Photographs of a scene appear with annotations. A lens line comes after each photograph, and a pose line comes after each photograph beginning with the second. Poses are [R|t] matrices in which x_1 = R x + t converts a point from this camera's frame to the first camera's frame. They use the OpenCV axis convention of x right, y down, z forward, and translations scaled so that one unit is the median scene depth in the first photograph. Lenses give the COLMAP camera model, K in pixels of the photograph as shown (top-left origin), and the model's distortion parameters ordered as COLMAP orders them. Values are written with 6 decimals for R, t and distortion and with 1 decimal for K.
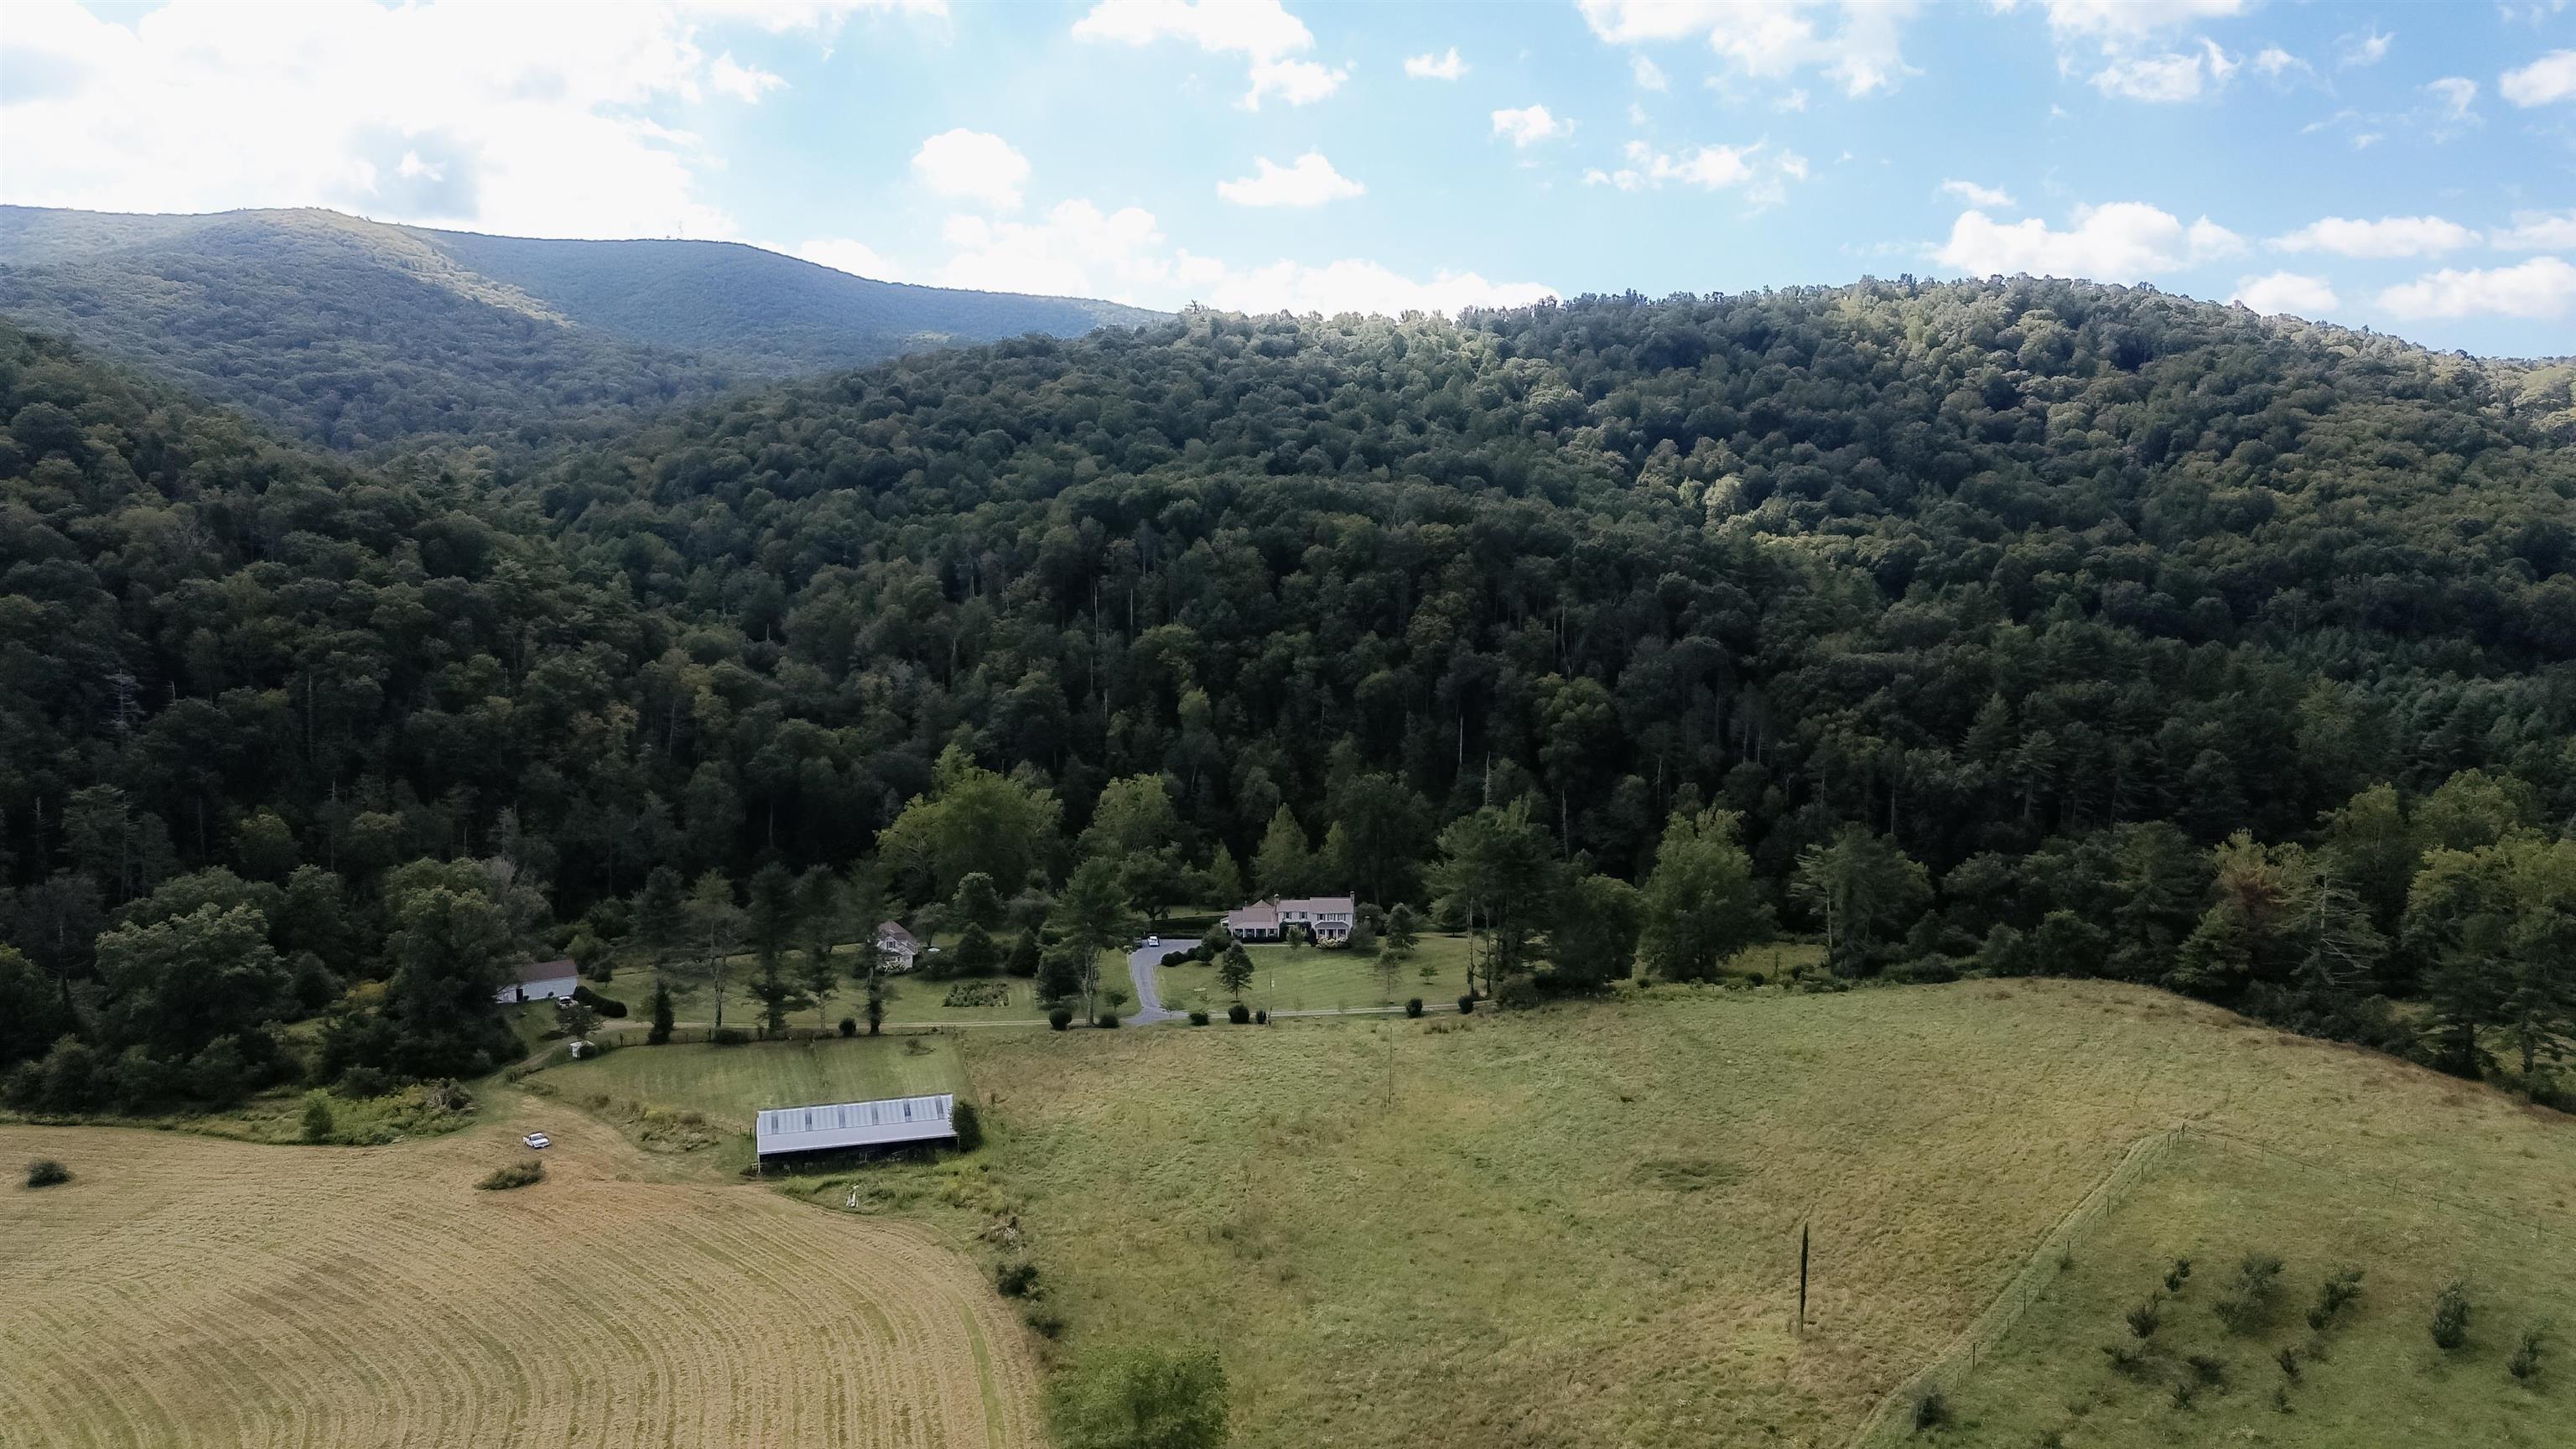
lens RADIAL K [[1833.5, 0, 1288.0], [0, 1833.5, 724.5], [0, 0, 1]] dist [0.067274, -0.062905]
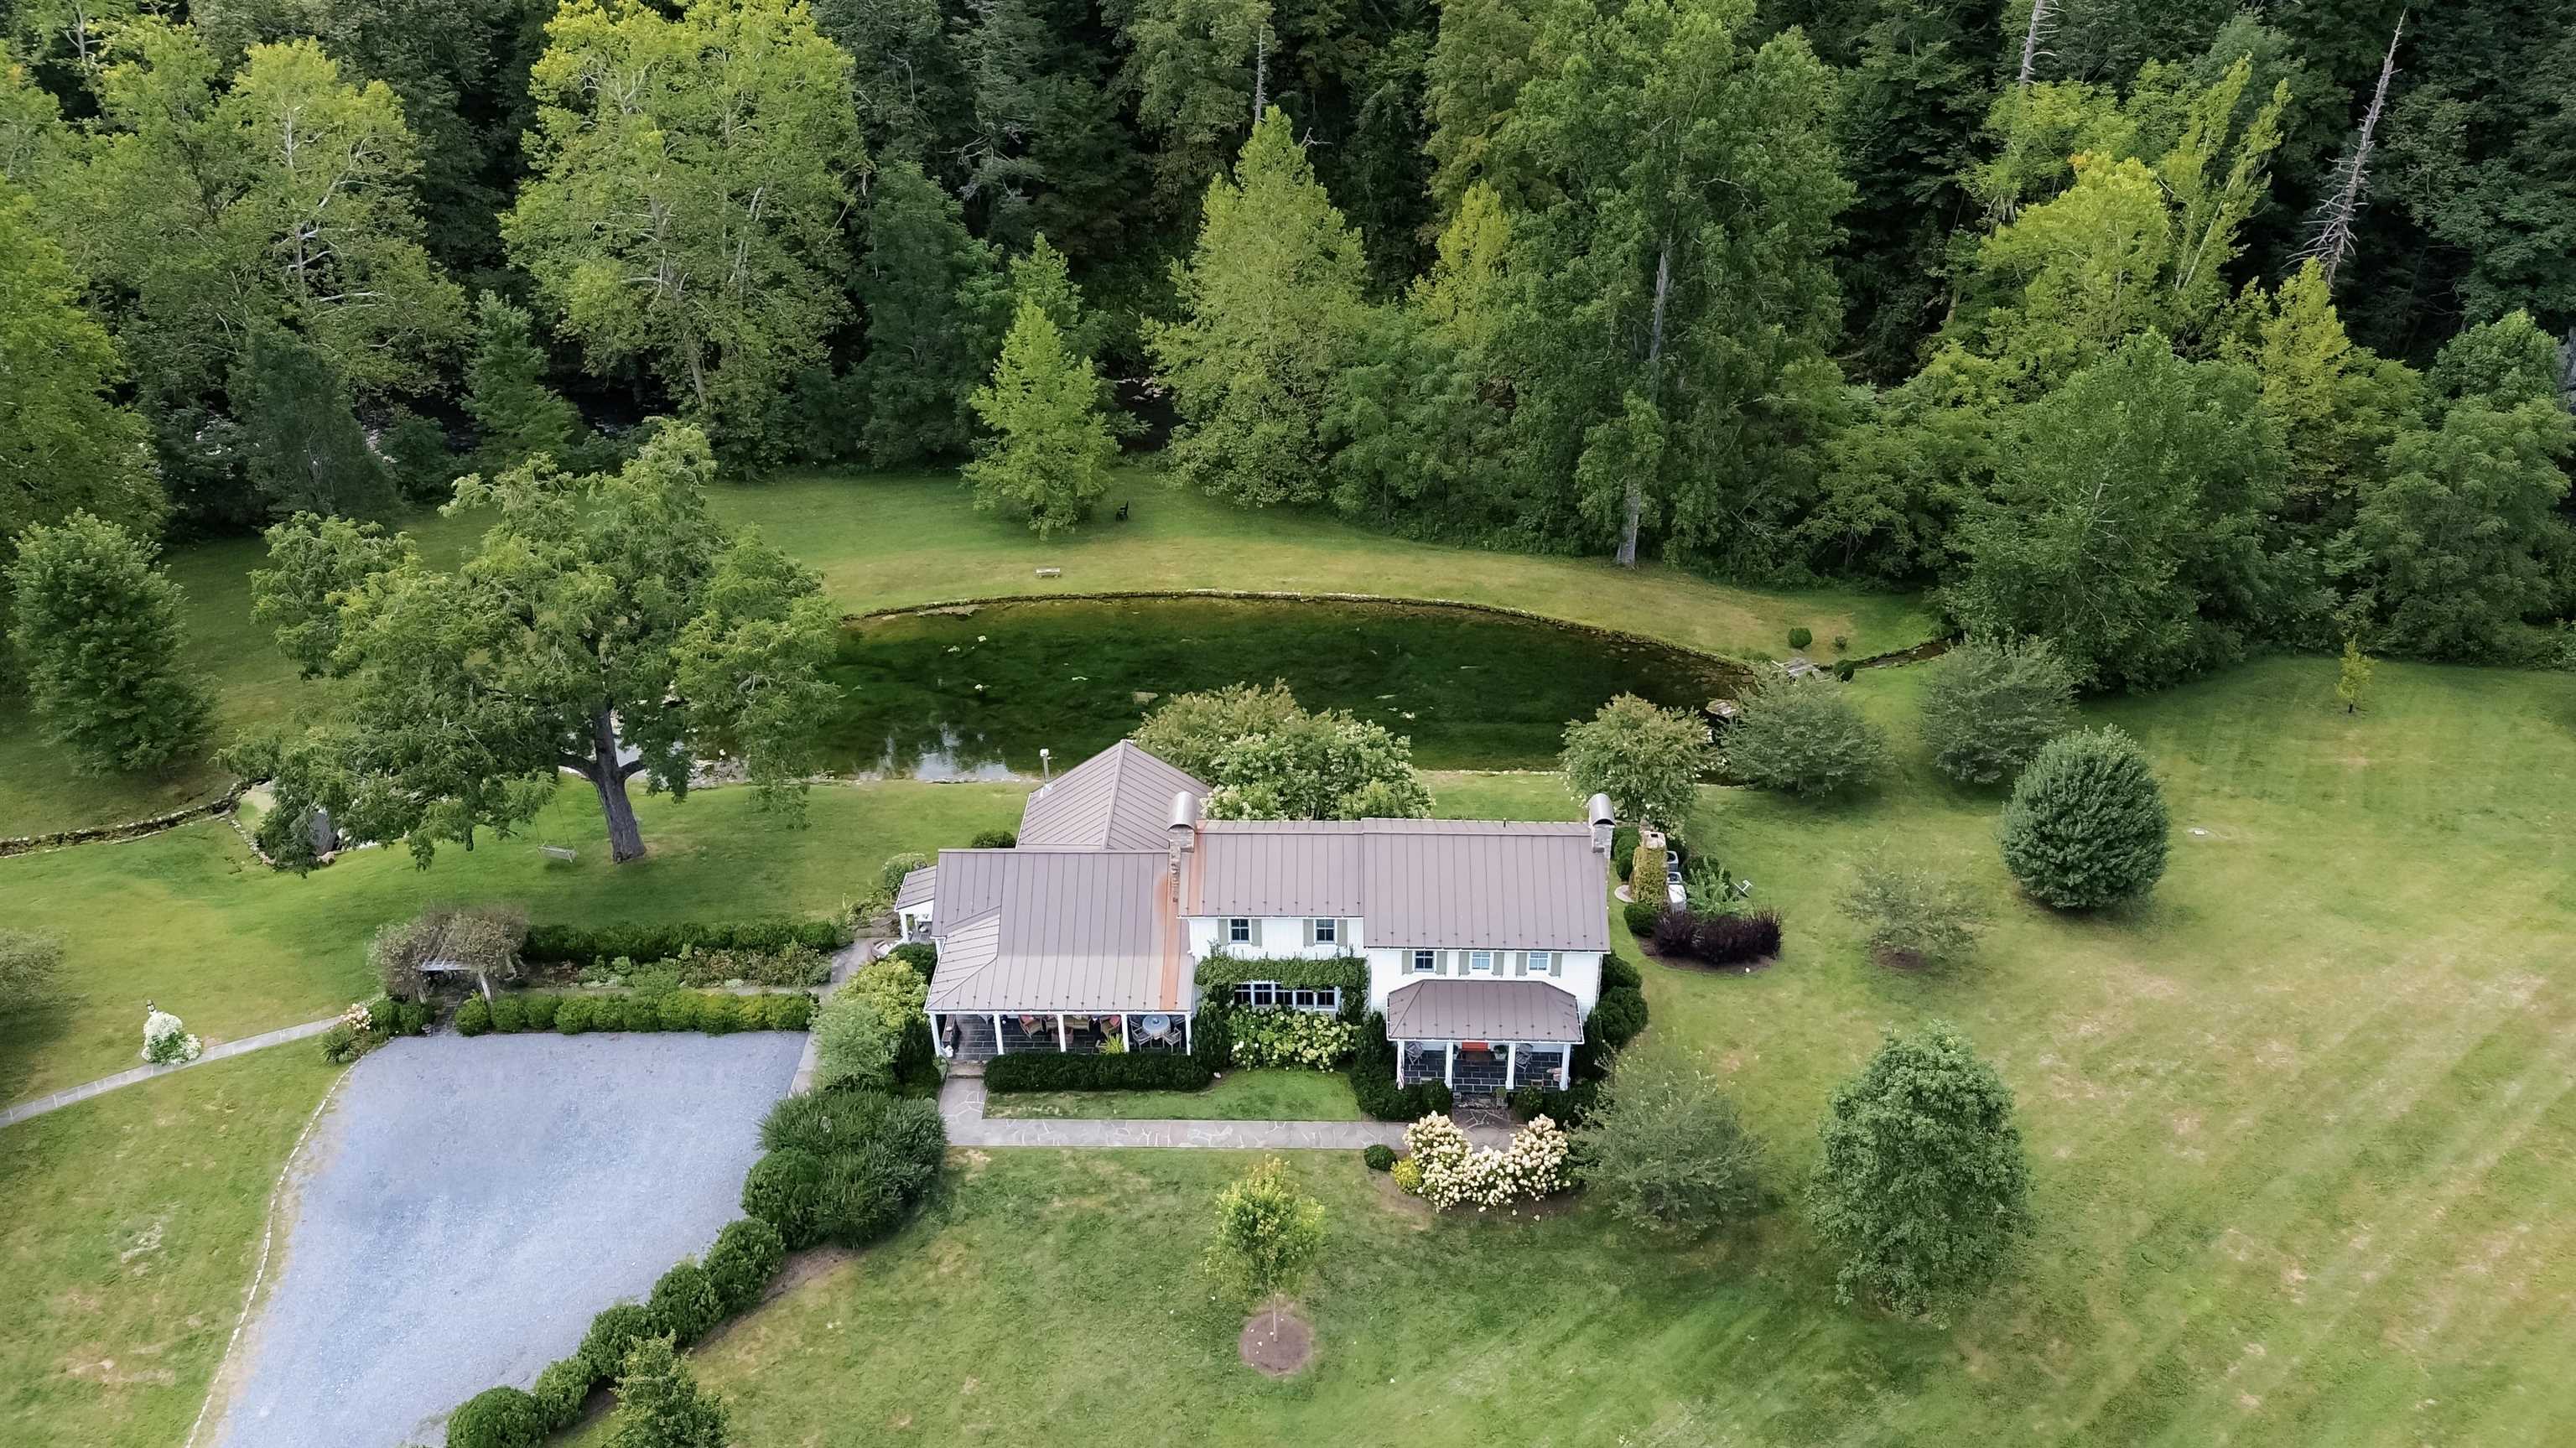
lens RADIAL K [[1858.2, 0, 1288.0], [0, 1858.2, 724.0], [0, 0, 1]] dist [0.064632, -0.060303]
pose [[0.999342, 0.008618, -0.035242, 0.009110], [0.008601, 0.887403, 0.460914, 0.000351], [0.035246, -0.460913, 0.886745, 0.699858]]
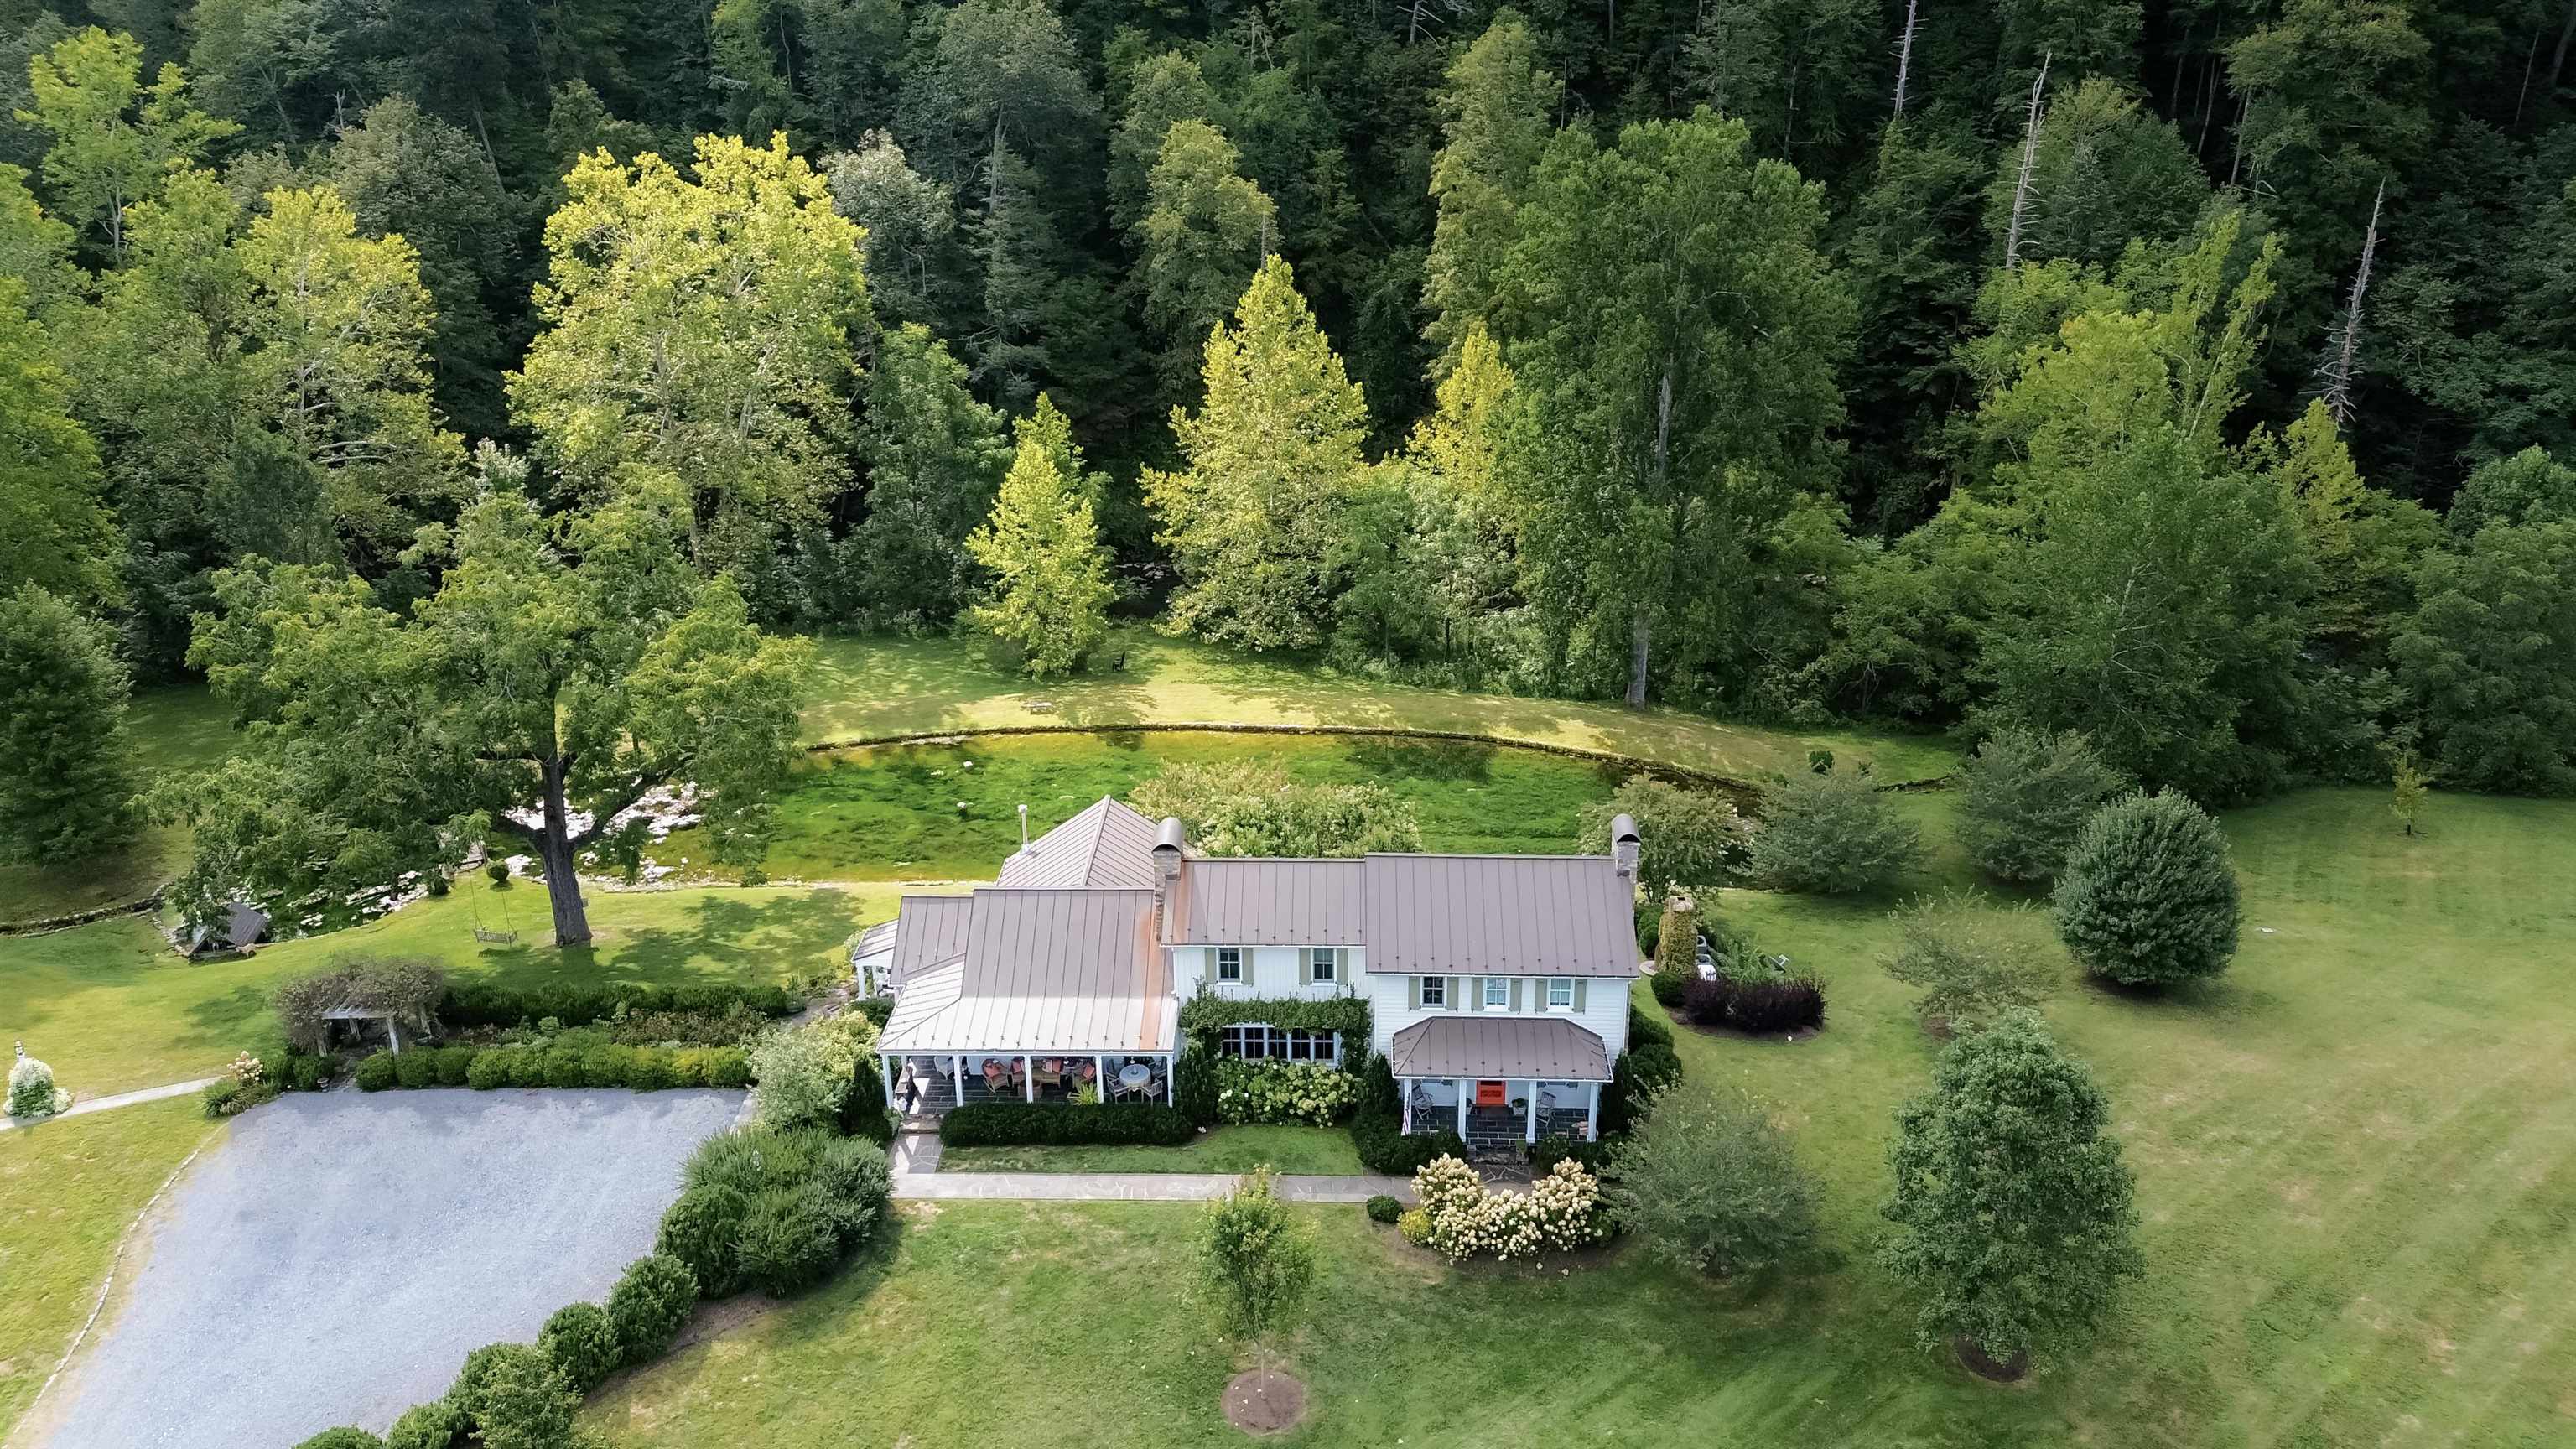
lens RADIAL K [[1833.5, 0, 1288.0], [0, 1833.5, 724.5], [0, 0, 1]] dist [0.067274, -0.062905]
pose [[0.999239, 0.007276, -0.038324, 0.009407], [0.004253, 0.956271, 0.292450, 0.028788], [0.038777, -0.292390, 0.955513, 0.702132]]
